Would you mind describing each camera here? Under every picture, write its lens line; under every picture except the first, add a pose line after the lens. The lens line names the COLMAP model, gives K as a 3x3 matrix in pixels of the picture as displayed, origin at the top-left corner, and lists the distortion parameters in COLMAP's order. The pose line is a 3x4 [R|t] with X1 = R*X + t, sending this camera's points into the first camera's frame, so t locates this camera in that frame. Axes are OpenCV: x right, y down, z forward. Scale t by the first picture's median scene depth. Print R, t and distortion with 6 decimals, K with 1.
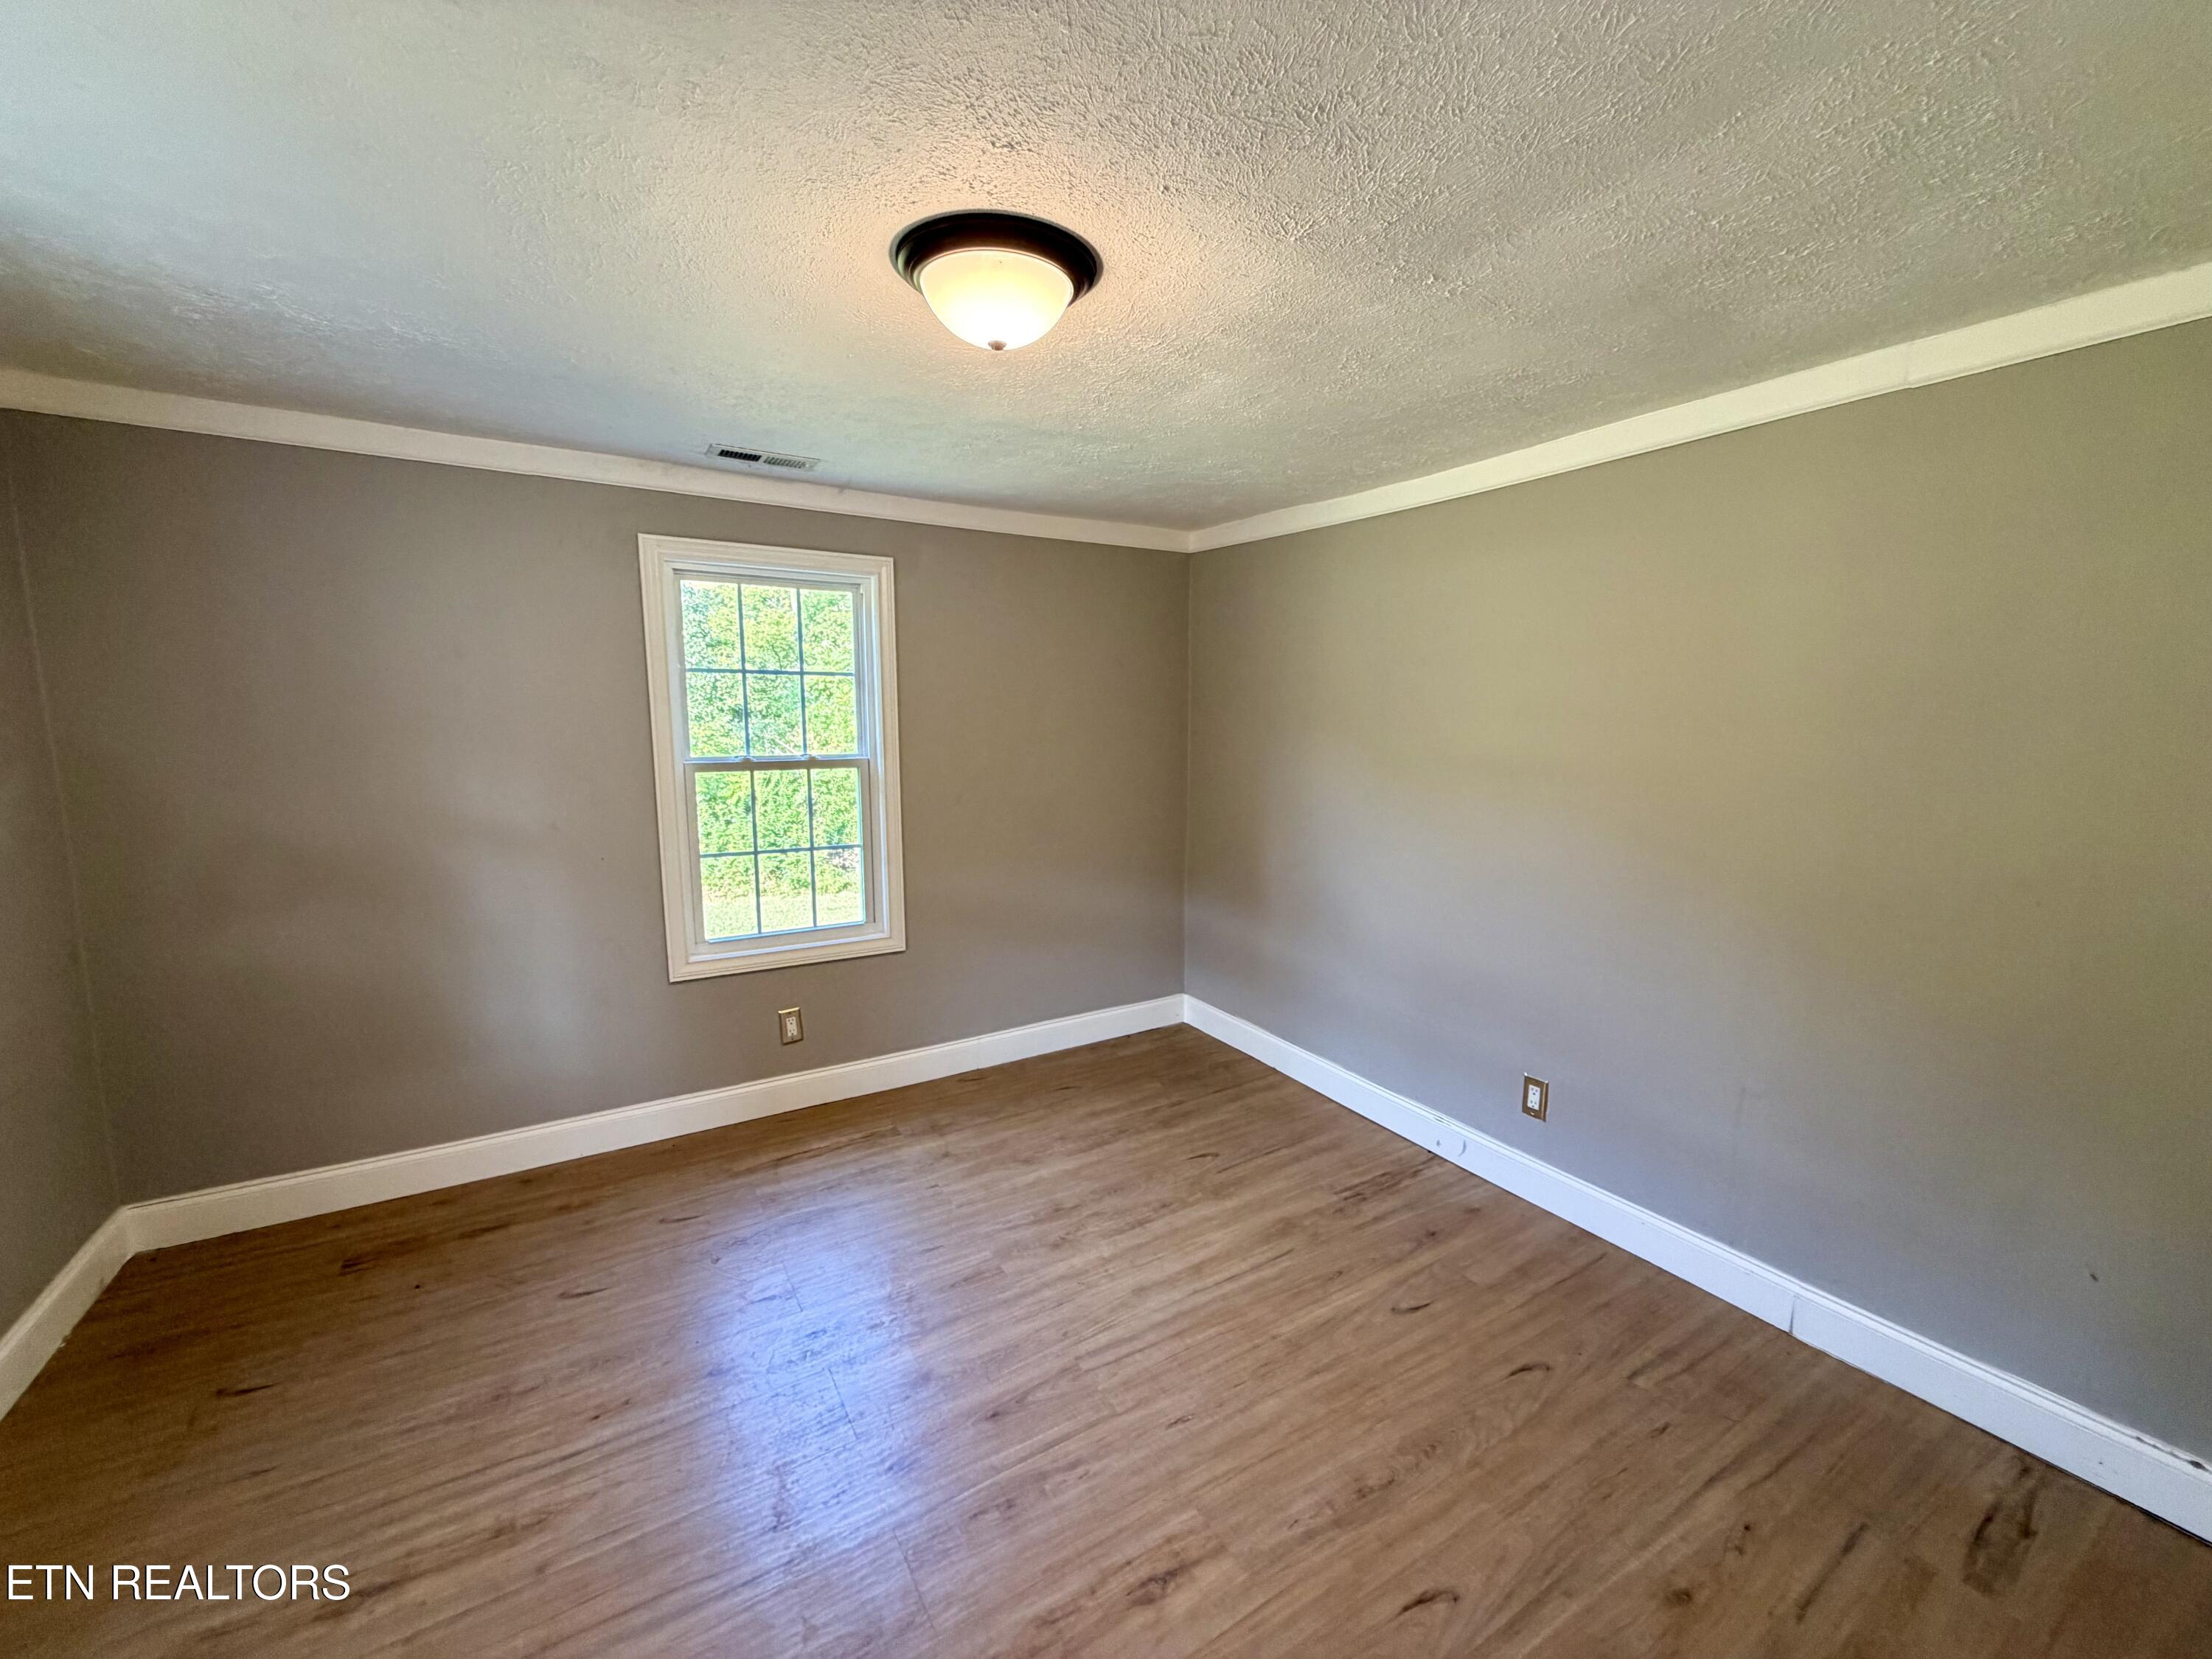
lens RADIAL K [[885.2, 0, 1101.0], [0, 885.2, 830.2], [0, 0, 1]] dist [0.001676, 0.000041]
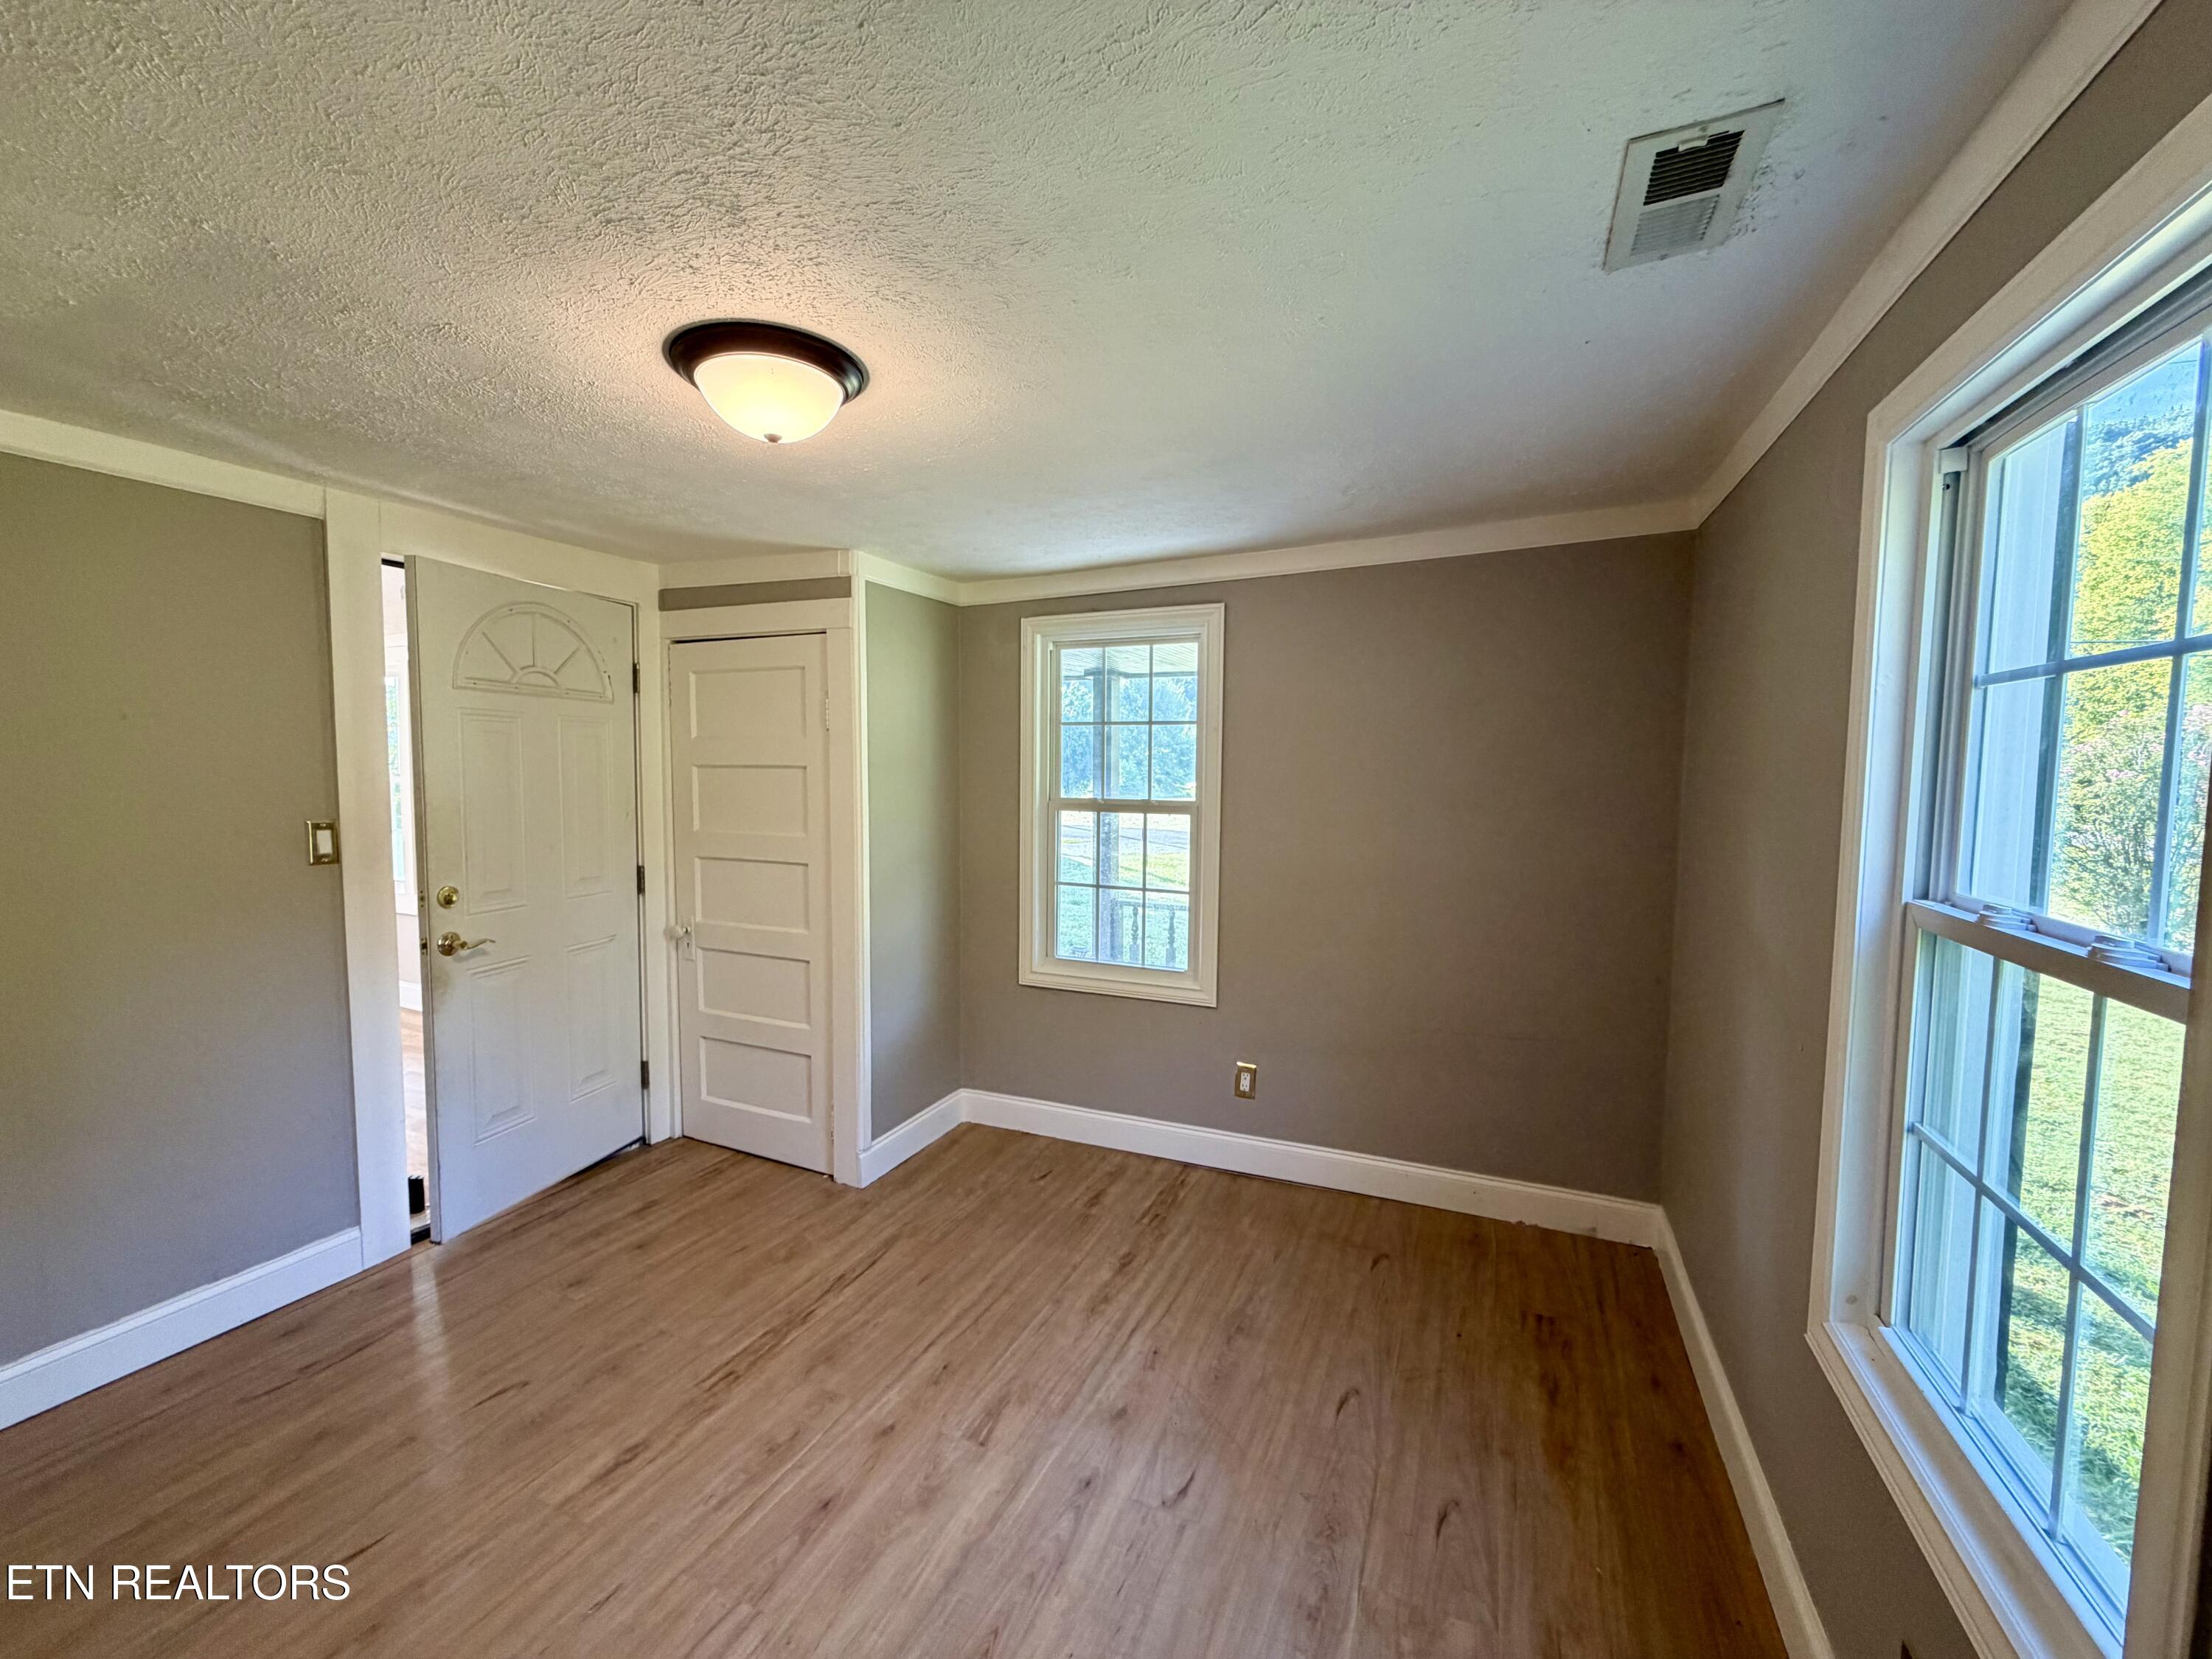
lens RADIAL K [[885.2, 0, 1105.0], [0, 885.2, 824.9], [0, 0, 1]] dist [0.001676, 0.000041]
pose [[-0.822189, 0.028435, -0.568504, 0.116530], [-0.083130, 0.982045, 0.169345, -0.183952], [0.563112, 0.186494, -0.805062, 1.359120]]
